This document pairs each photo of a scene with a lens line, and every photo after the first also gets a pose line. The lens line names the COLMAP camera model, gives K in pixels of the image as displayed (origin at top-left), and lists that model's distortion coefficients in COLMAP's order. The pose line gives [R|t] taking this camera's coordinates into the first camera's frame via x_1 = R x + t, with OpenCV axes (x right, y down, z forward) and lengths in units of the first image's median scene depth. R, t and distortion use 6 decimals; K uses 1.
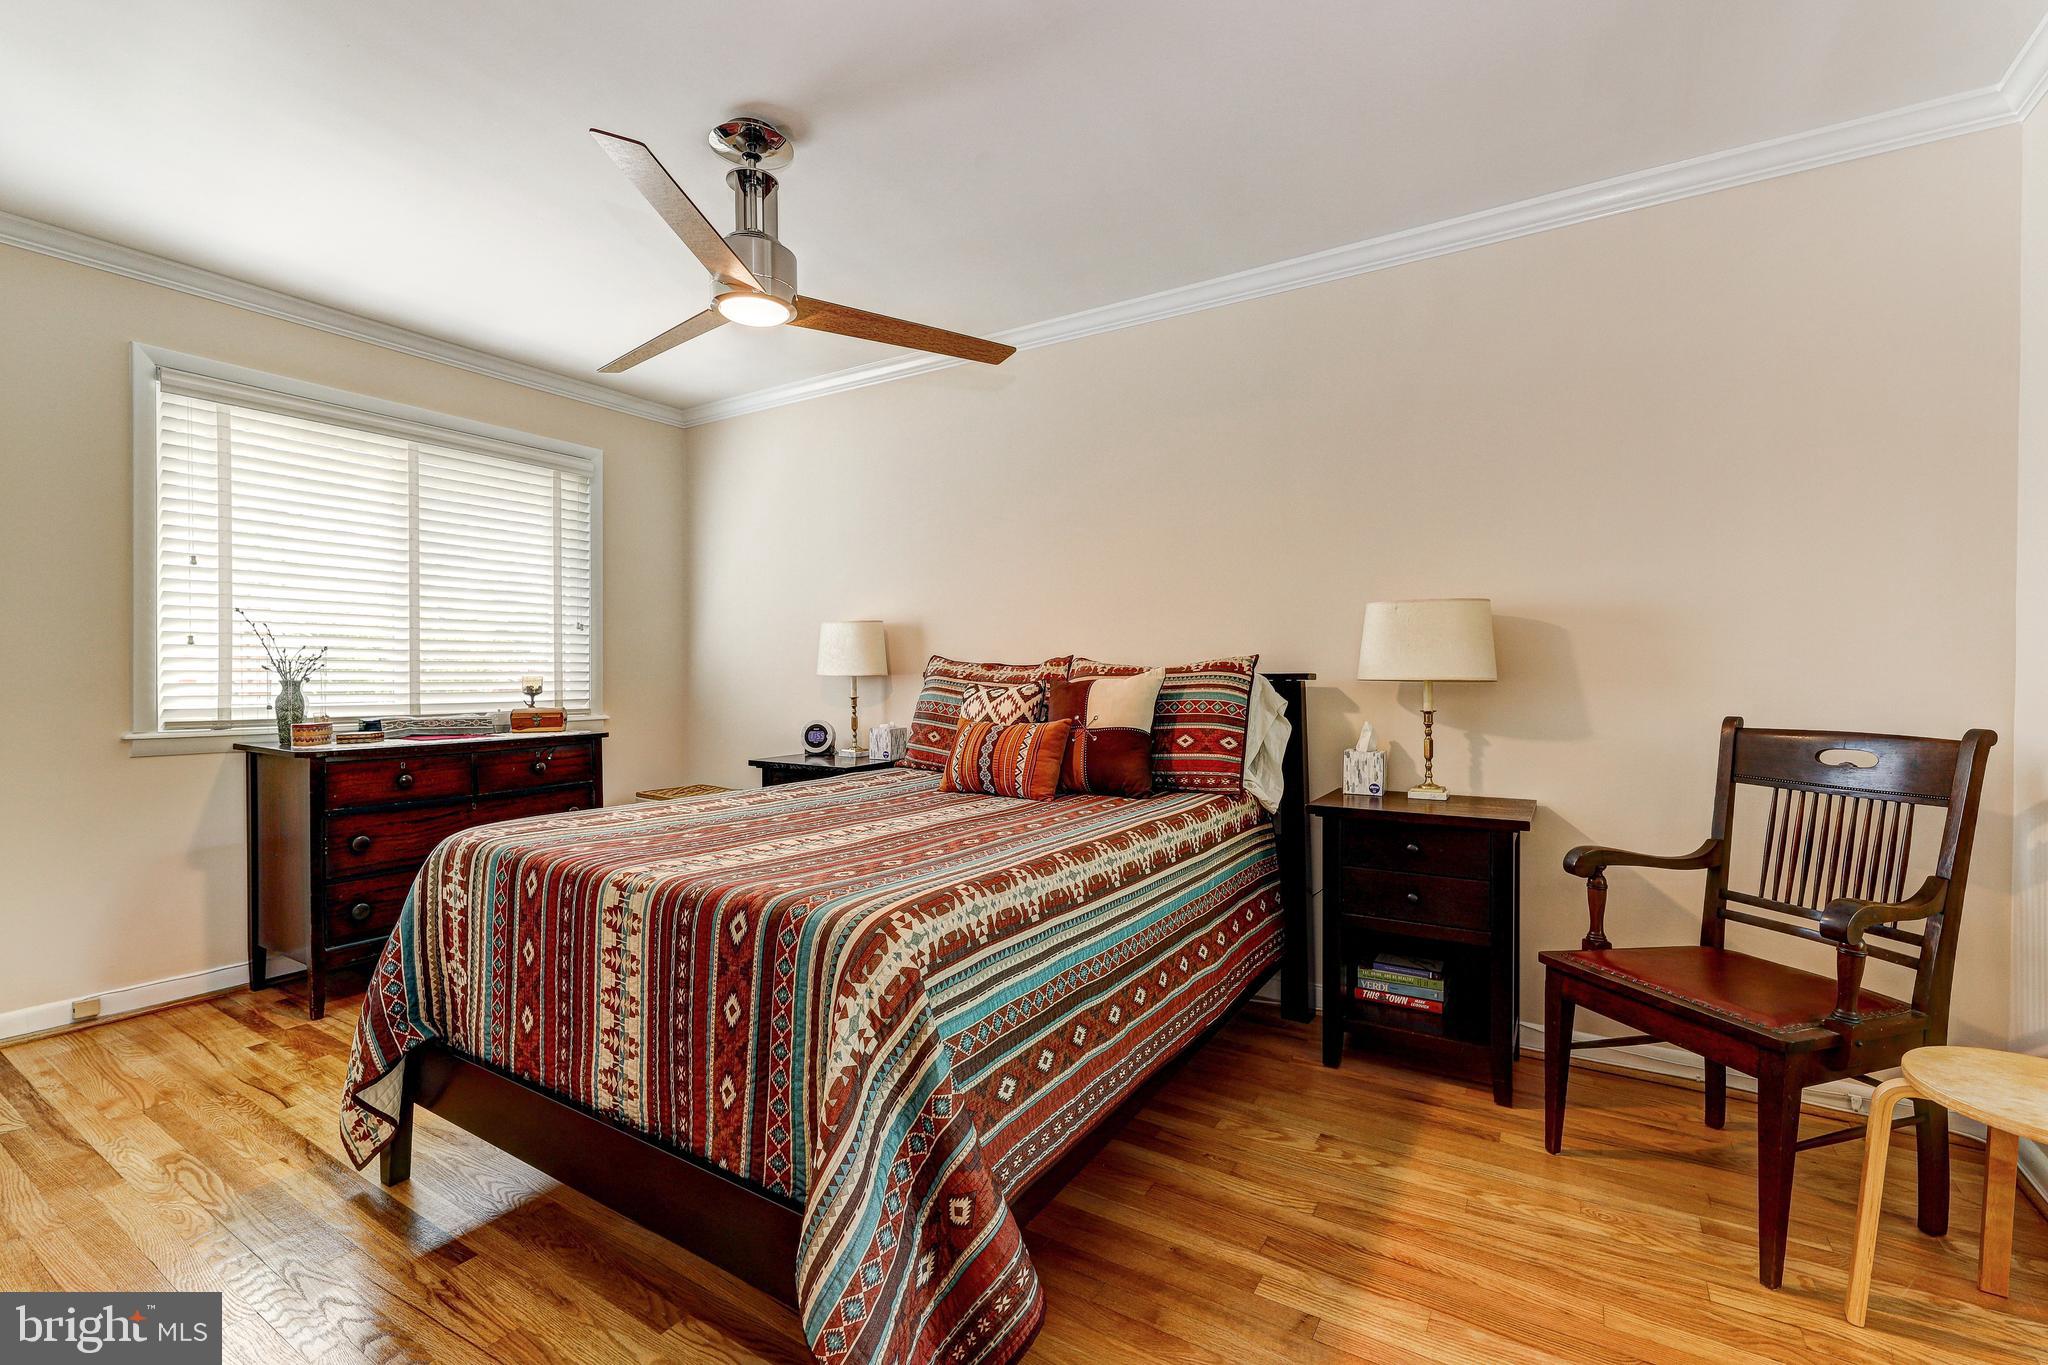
lens RADIAL K [[911.6, 0, 1020.8], [0, 911.6, 686.7], [0, 0, 1]] dist [0.004504, -0.004798]
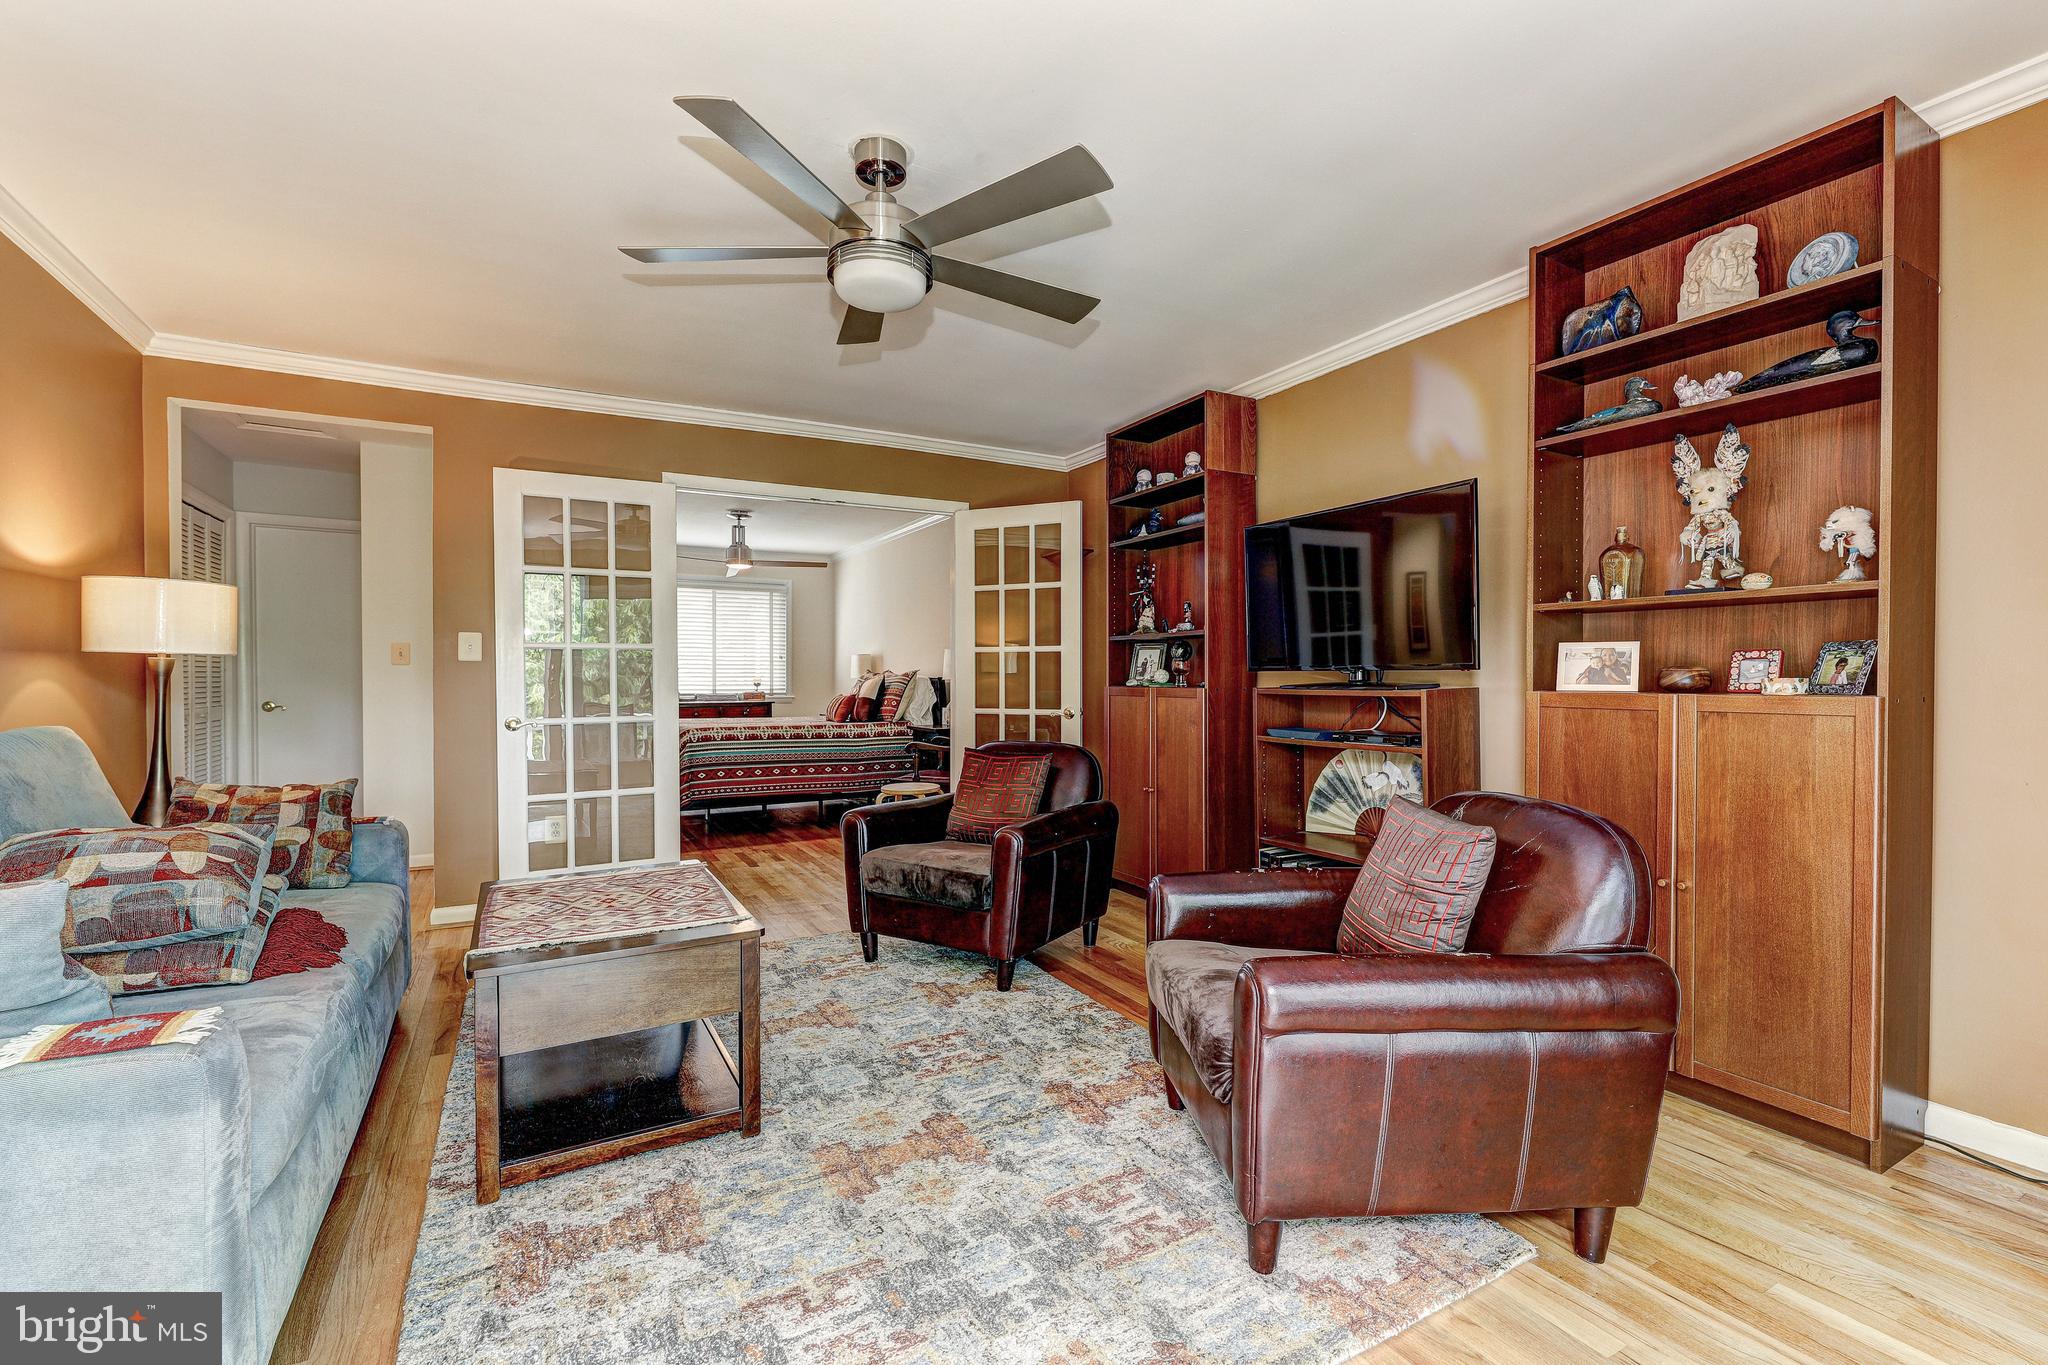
lens RADIAL K [[875.8, 0, 1022.2], [0, 875.8, 686.3], [0, 0, 1]] dist [0.002076, -0.004321]
pose [[0.883429, 0.004055, -0.468547, 1.603585], [-0.005096, 0.999987, -0.000954, 0.011974], [0.468536, 0.003231, 0.883438, -0.997488]]
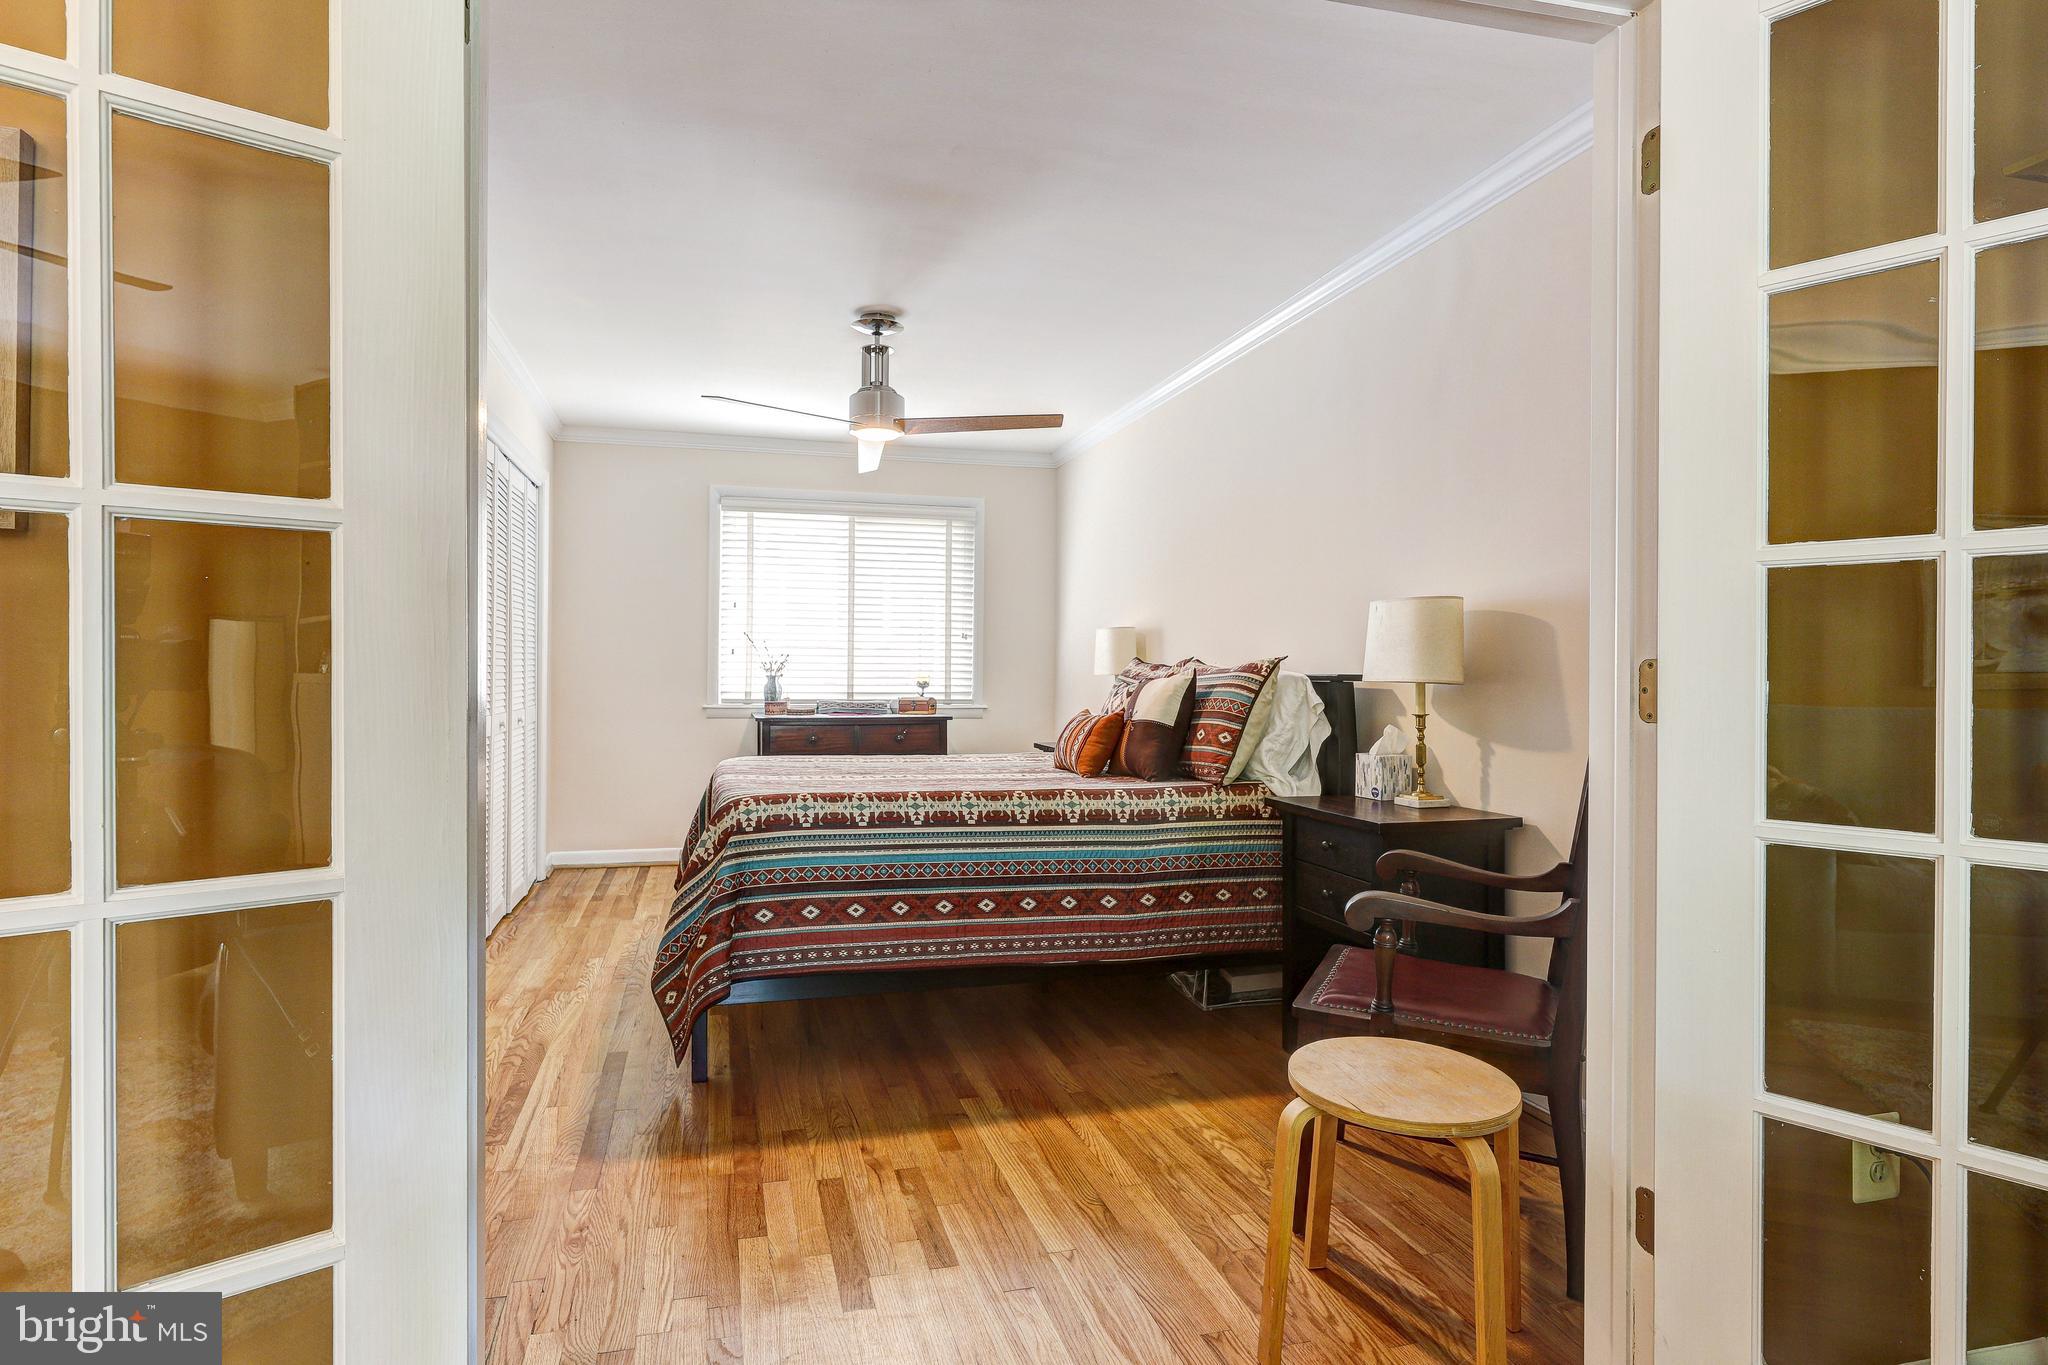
lens RADIAL K [[1041.5, 0, 933.0], [0, 1041.5, 673.1], [0, 0, 1]] dist [0.001251, 0.000074]
pose [[0.702553, 0.005090, -0.711613, 0.789460], [-0.015767, 0.999840, -0.008415, 0.000270], [0.711456, 0.017131, 0.702521, -0.117049]]
